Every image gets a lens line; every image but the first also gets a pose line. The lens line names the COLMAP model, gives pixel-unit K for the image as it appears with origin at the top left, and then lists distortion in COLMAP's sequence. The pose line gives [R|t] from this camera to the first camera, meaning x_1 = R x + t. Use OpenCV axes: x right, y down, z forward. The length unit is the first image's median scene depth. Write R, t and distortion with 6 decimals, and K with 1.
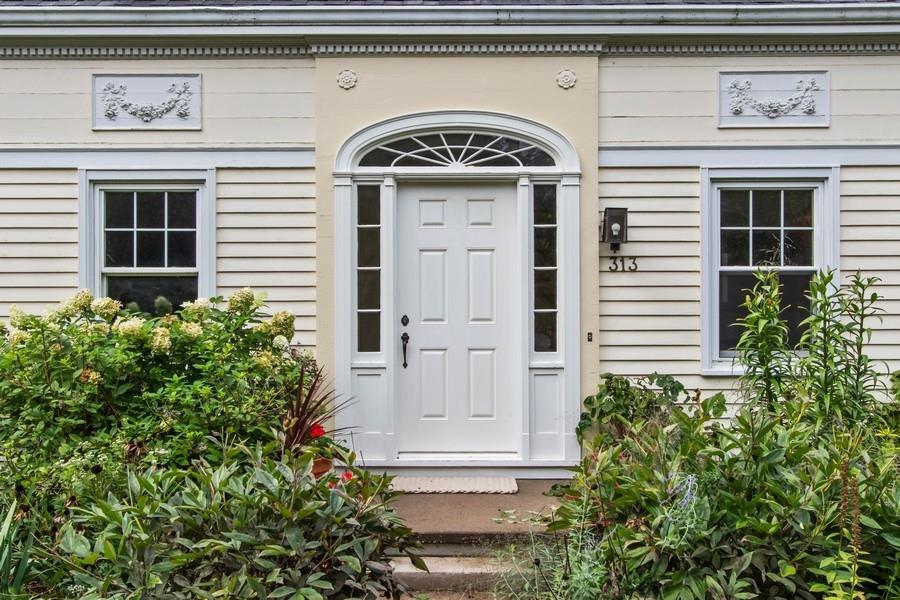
lens RADIAL K [[1230.4, 0, 450.0], [0, 1230.4, 301.2], [0, 0, 1]] dist [-0.020011, 0.000000]
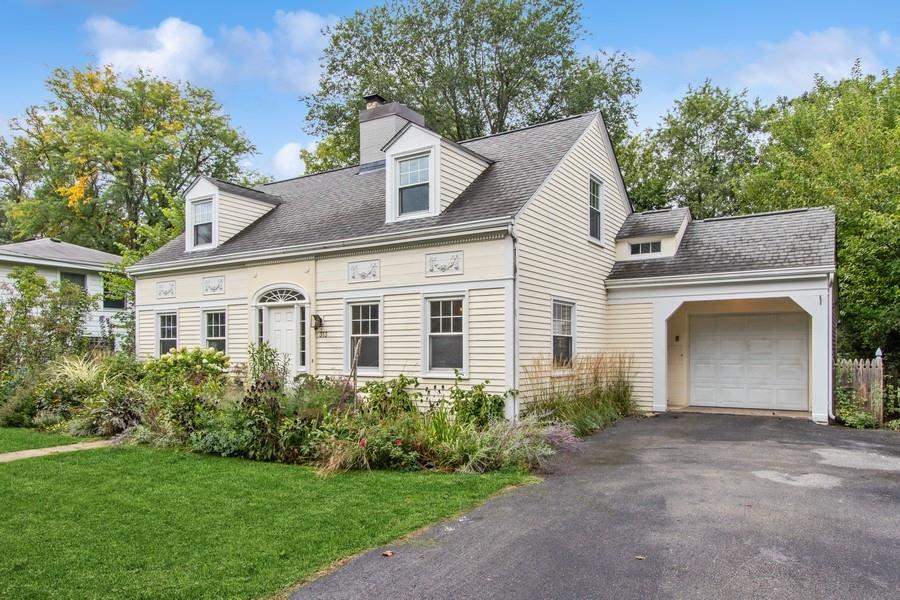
lens RADIAL K [[616.9, 0, 450.1], [0, 616.9, 299.6], [0, 0, 1]] dist [0.000620, 0.000023]
pose [[0.850071, -0.042940, -0.524914, 1.108476], [0.003200, 0.997073, -0.076382, -0.001345], [0.526658, 0.063251, 0.847721, -0.026599]]
